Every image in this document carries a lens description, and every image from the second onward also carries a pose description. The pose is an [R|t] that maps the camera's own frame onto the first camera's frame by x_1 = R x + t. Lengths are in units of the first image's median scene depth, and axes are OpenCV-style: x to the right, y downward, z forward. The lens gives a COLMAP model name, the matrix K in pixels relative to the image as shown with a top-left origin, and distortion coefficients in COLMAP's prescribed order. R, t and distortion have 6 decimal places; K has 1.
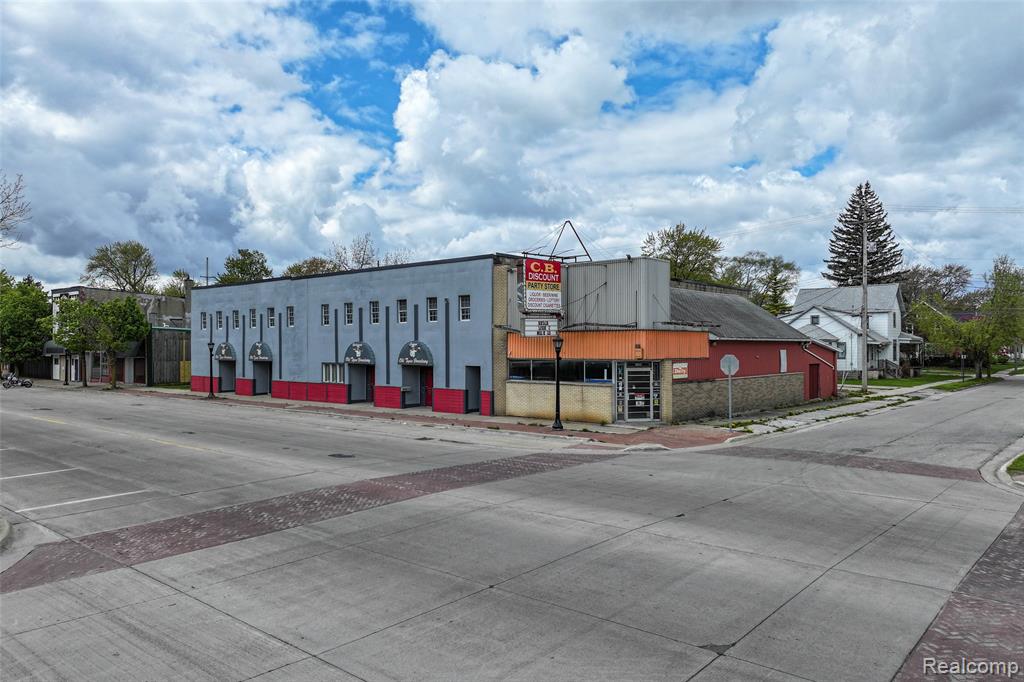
lens RADIAL K [[709.1, 0, 509.1], [0, 709.1, 341.5], [0, 0, 1]] dist [0.011848, 0.000384]
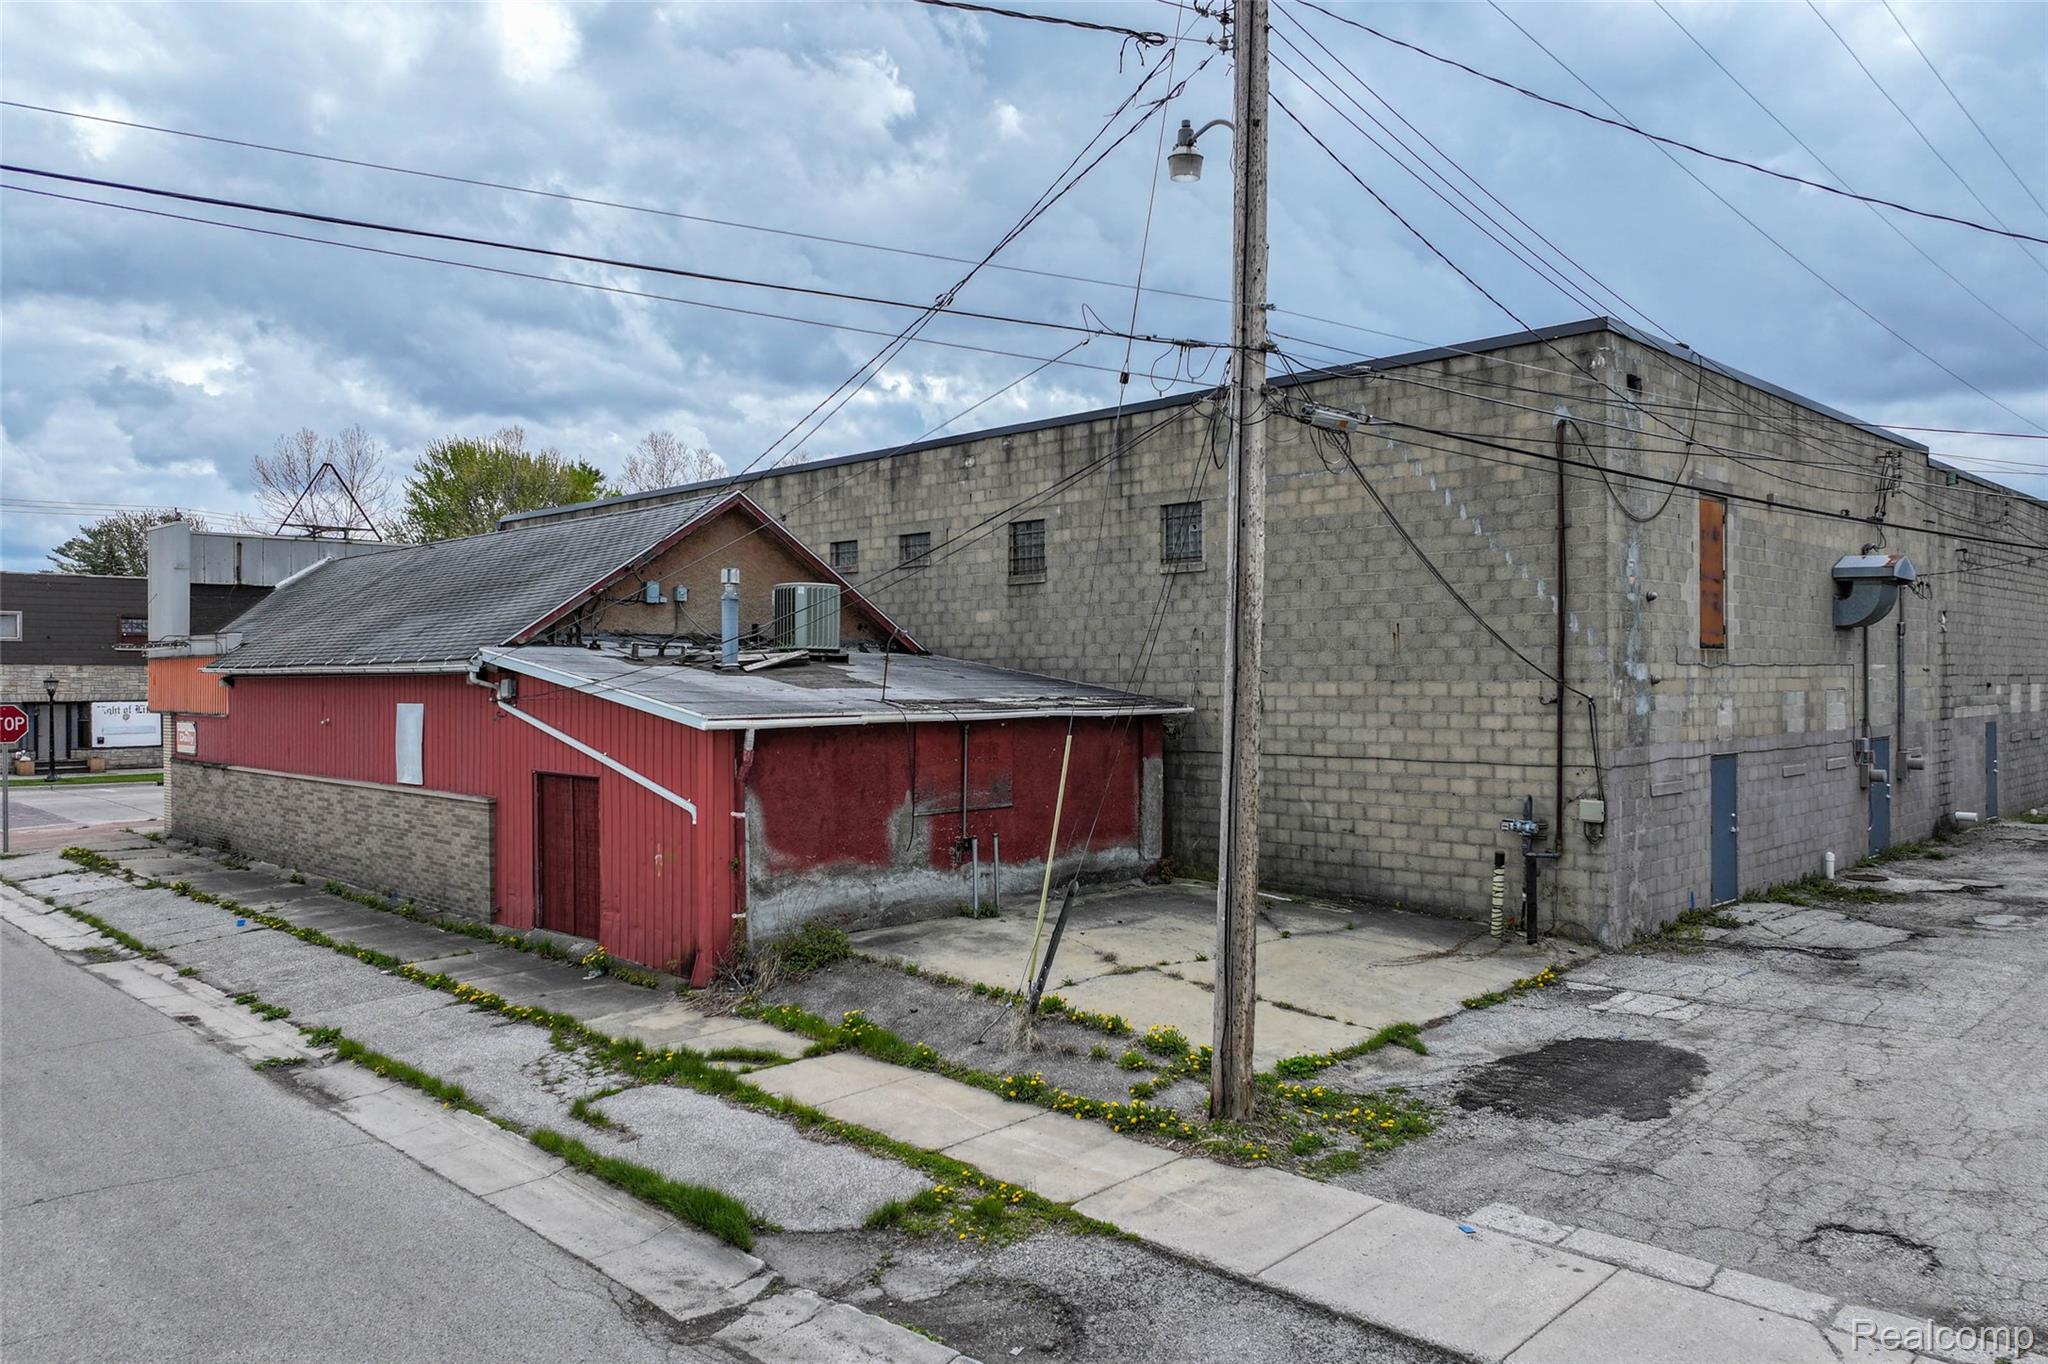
lens RADIAL K [[1418.3, 0, 1034.8], [0, 1418.3, 678.1], [0, 0, 1]] dist [0.011848, 0.000384]
pose [[-0.052370, 0.003375, -0.998622, 0.991883], [0.011475, 0.999930, 0.002778, 0.002824], [0.998562, -0.011314, -0.052405, 1.353343]]
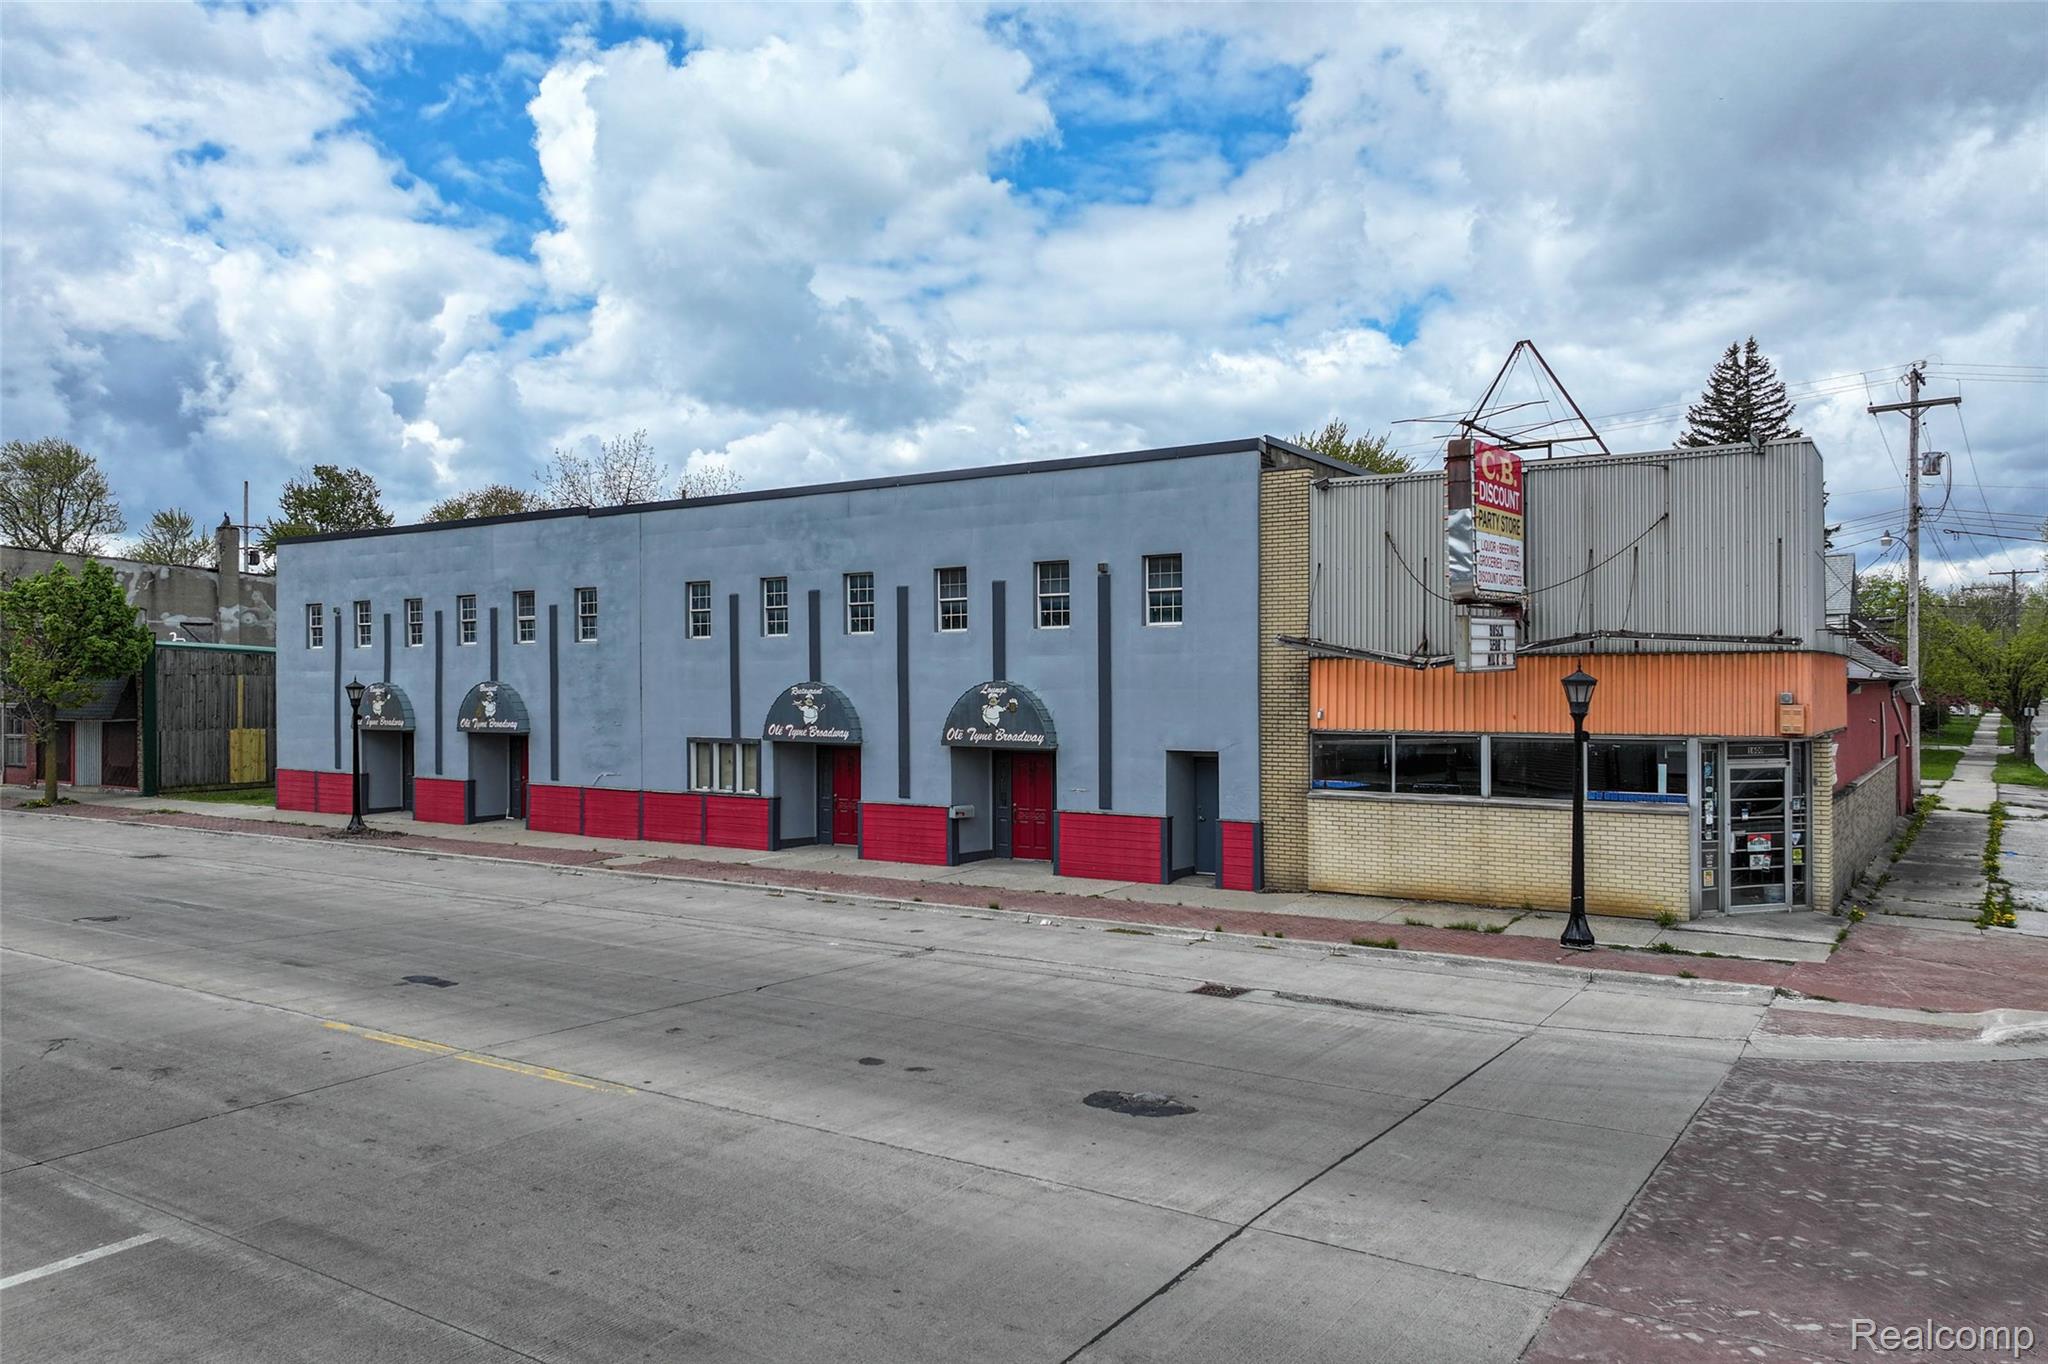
lens RADIAL K [[1418.3, 0, 1016.4], [0, 1418.3, 683.5], [0, 0, 1]] dist [0.011848, 0.000384]
pose [[0.992375, -0.000805, 0.123250, -0.212800], [0.000076, 0.999982, 0.005918, -0.003734], [-0.123252, -0.005864, 0.992358, 0.276889]]
